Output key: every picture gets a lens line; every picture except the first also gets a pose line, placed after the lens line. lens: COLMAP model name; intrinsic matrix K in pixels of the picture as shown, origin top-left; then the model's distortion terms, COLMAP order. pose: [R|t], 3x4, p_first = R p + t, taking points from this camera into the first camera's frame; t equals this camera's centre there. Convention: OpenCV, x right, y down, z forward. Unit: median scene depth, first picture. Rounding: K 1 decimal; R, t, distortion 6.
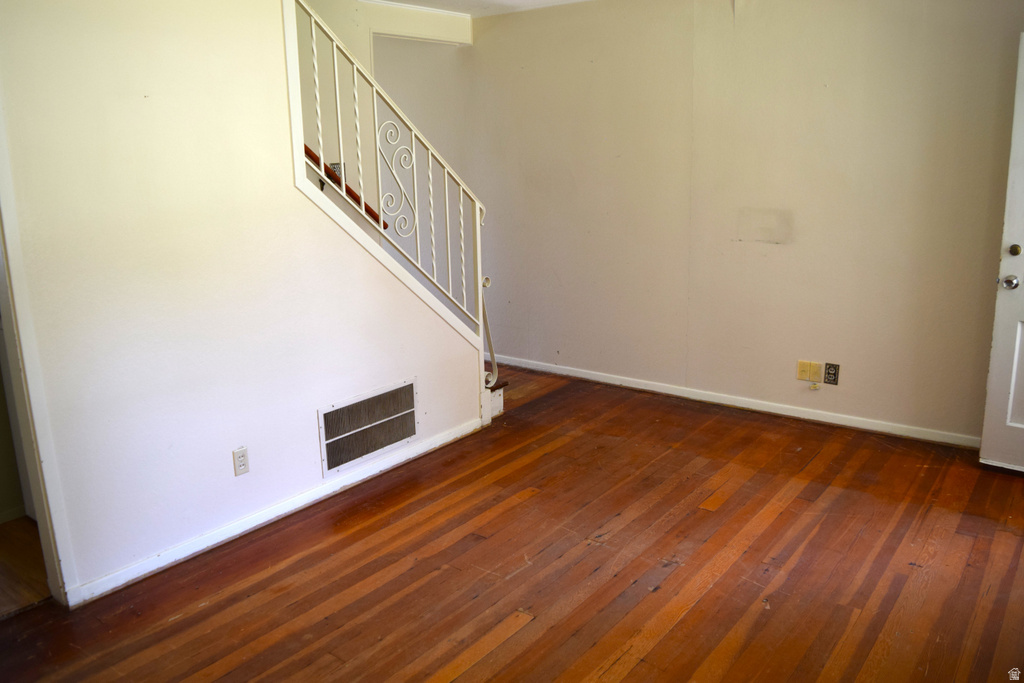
lens RADIAL K [[799.3, 0, 513.0], [0, 799.3, 338.7], [0, 0, 1]] dist [-0.086368, 0.007396]
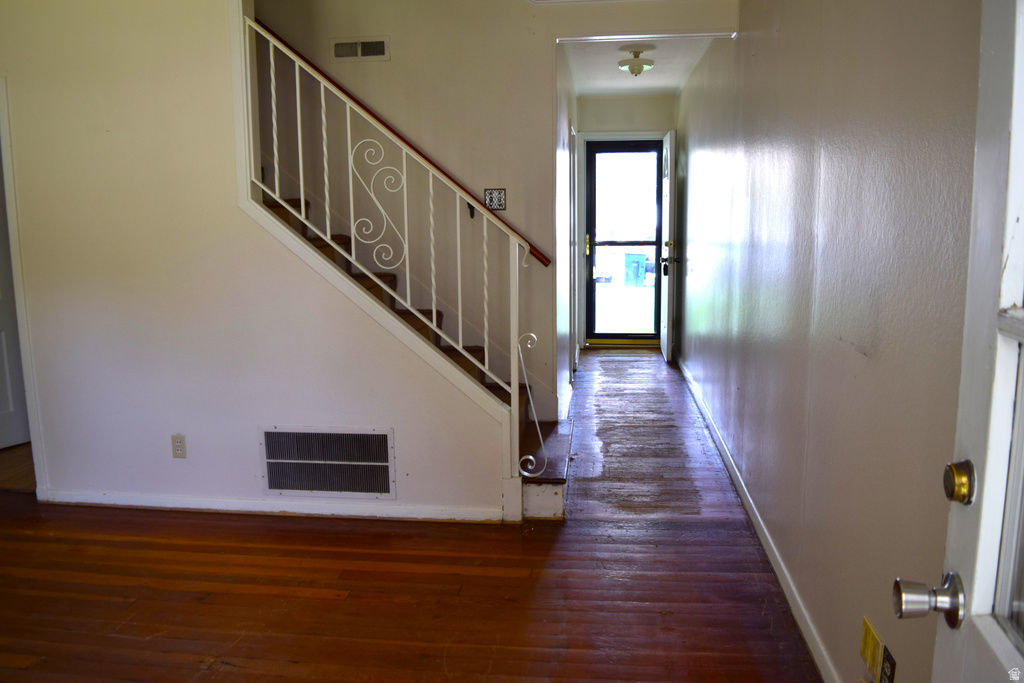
lens RADIAL K [[799.3, 0, 503.3], [0, 799.3, 342.4], [0, 0, 1]] dist [-0.086368, 0.007396]
pose [[0.508400, 0.156906, -0.846705, 0.744984], [-0.198563, 0.978123, 0.062033, -0.137961], [0.837915, 0.136587, 0.528434, 0.700968]]
